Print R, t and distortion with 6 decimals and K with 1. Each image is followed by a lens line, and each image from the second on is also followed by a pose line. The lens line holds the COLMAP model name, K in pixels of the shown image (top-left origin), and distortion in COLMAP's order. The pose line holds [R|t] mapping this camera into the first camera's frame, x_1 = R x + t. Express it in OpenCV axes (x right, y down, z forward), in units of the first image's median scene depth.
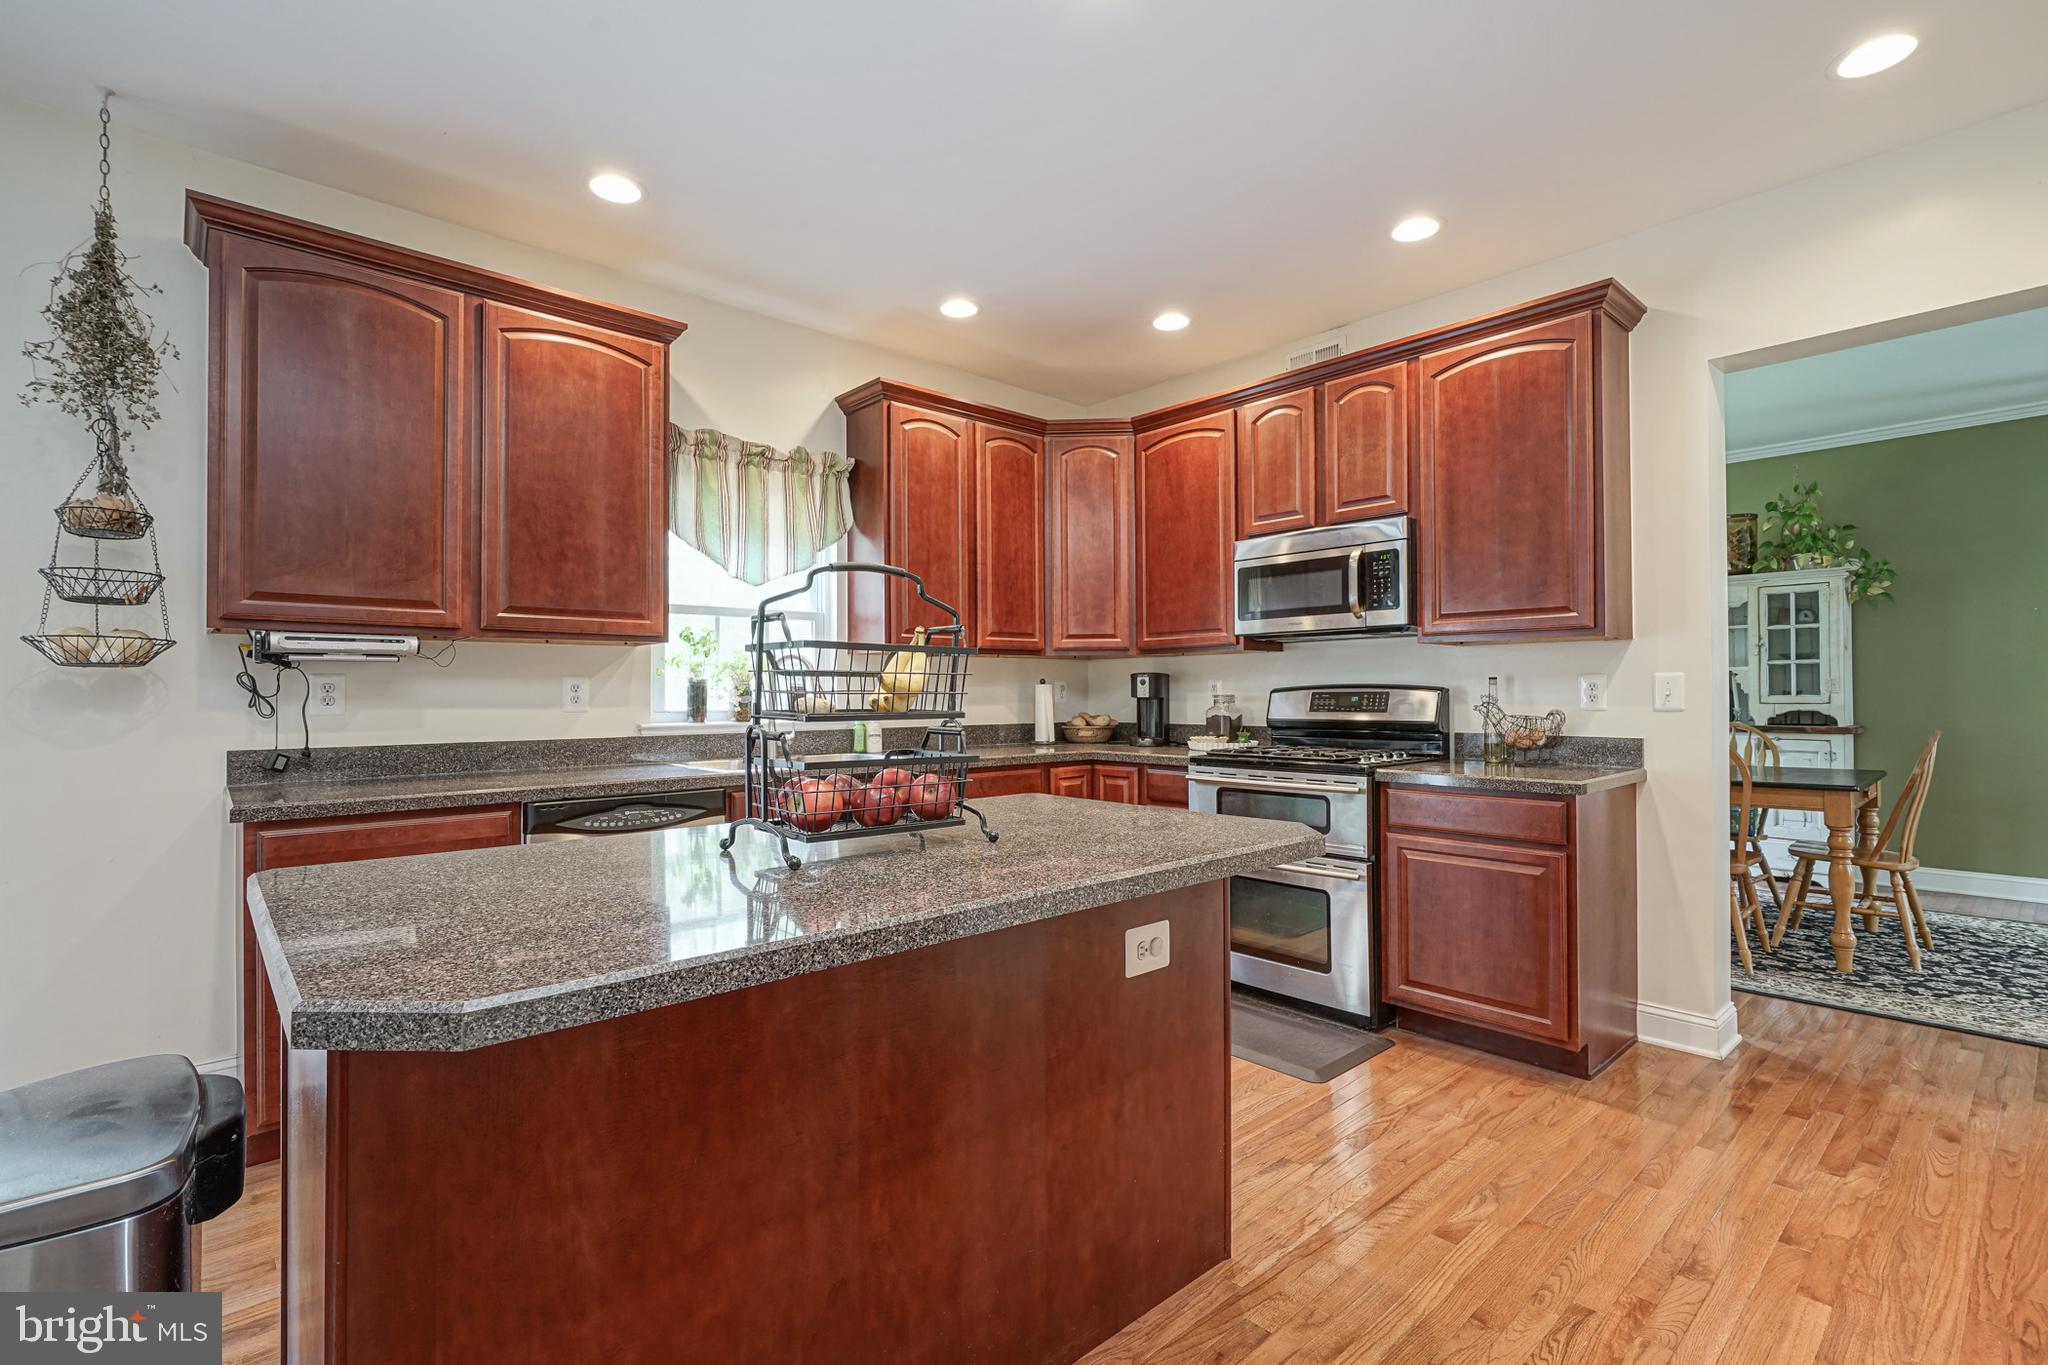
lens RADIAL K [[929.6, 0, 1024.5], [0, 929.6, 683.7], [0, 0, 1]] dist [0.002979, 0.003628]
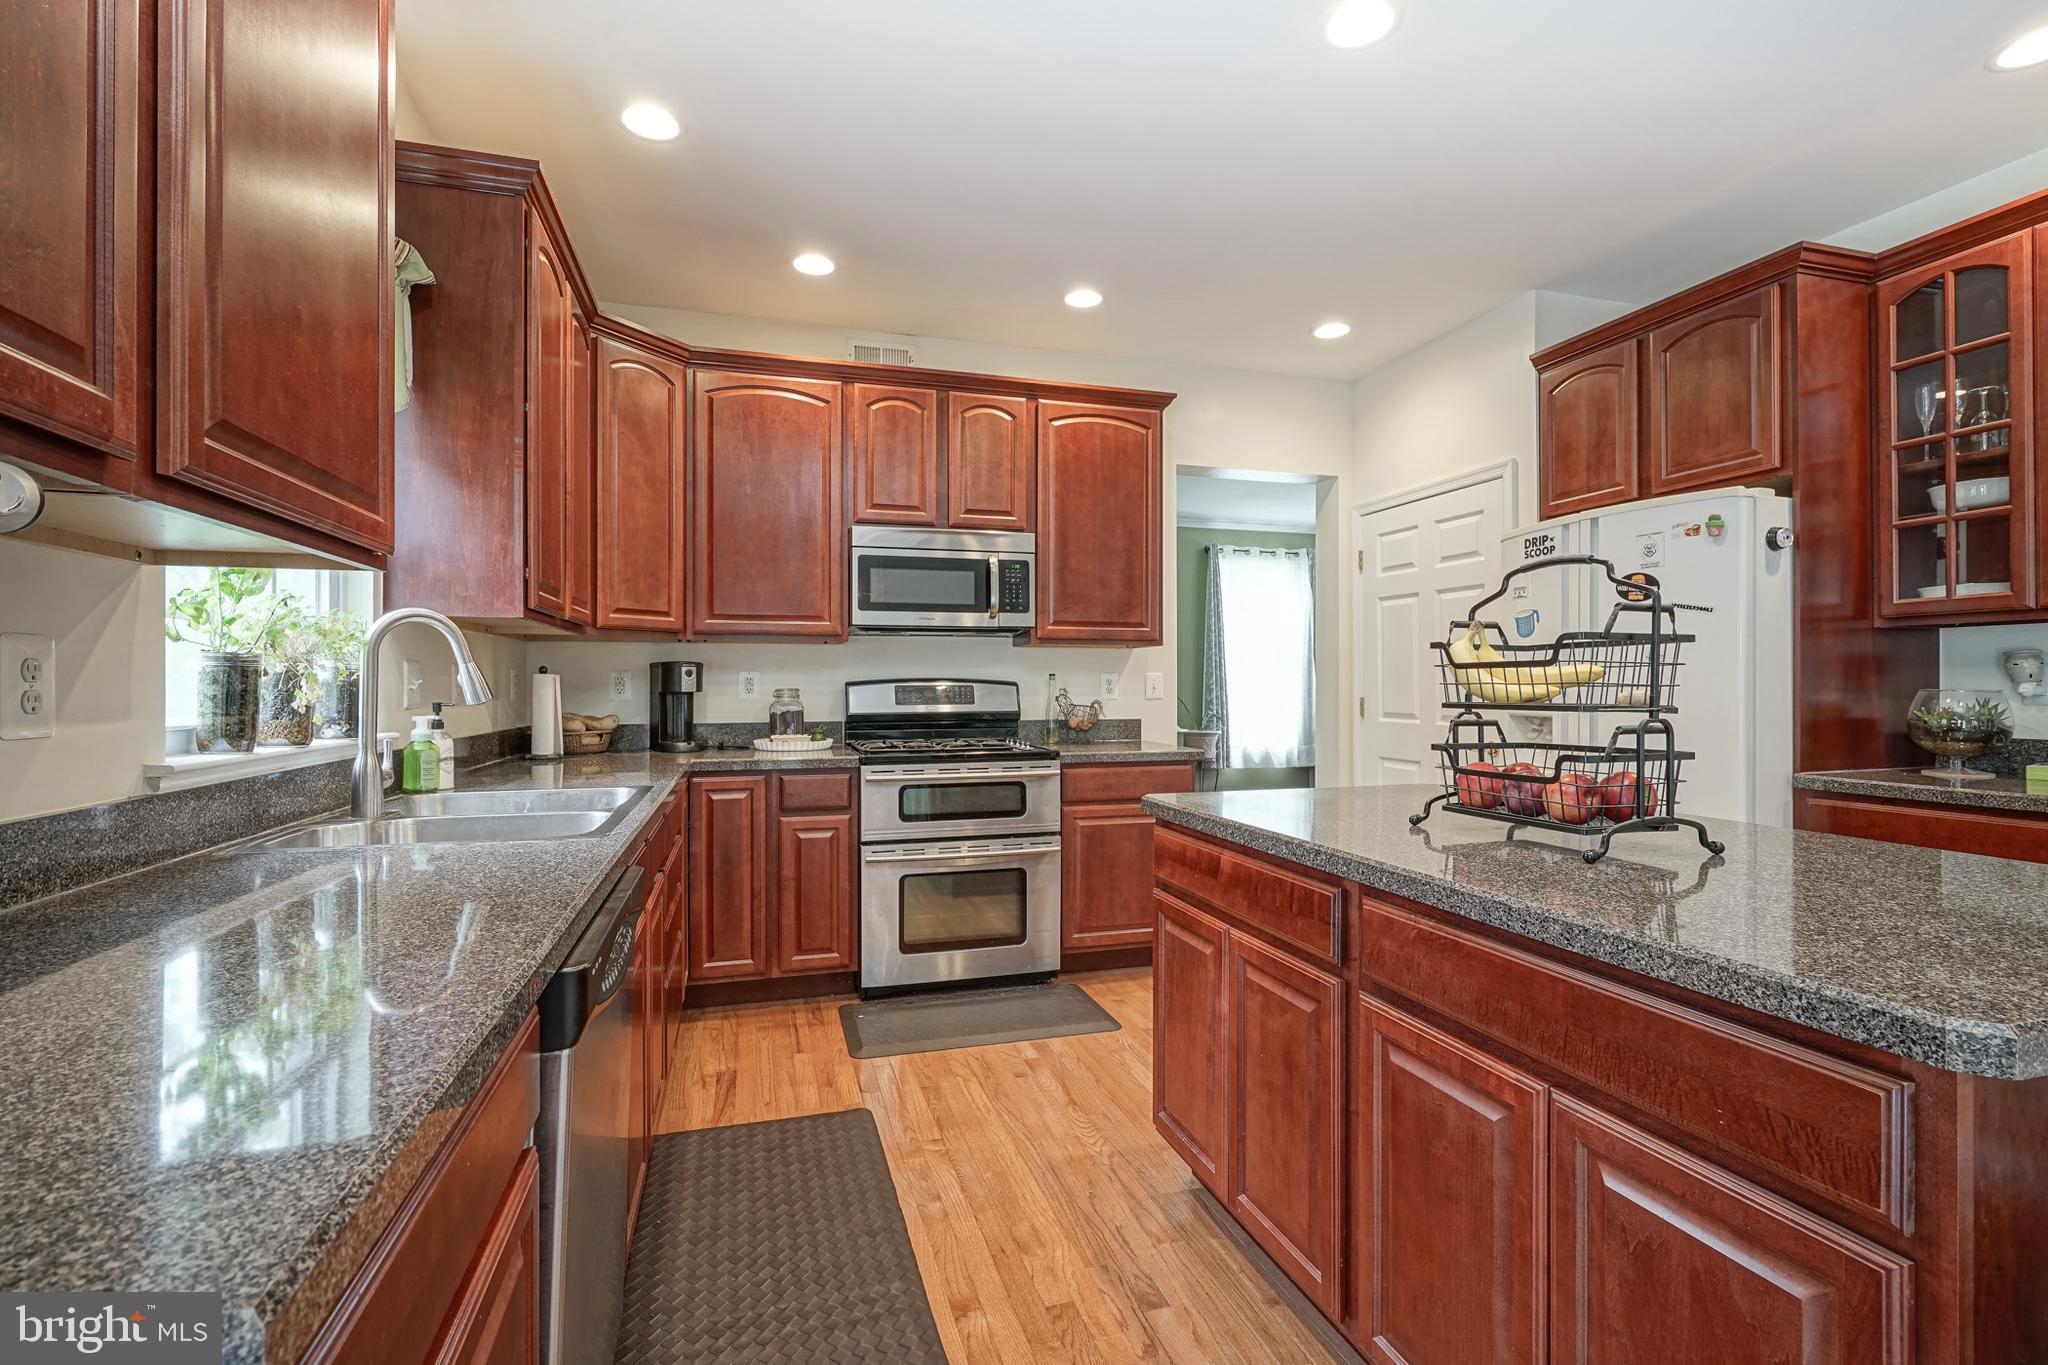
lens RADIAL K [[929.6, 0, 1025.4], [0, 929.6, 680.5], [0, 0, 1]] dist [0.002979, 0.003628]
pose [[0.432109, 0.007405, 0.901791, -0.642063], [-0.009816, 0.999946, -0.003507, 0.006399], [-0.901768, -0.007336, 0.432159, 0.514546]]
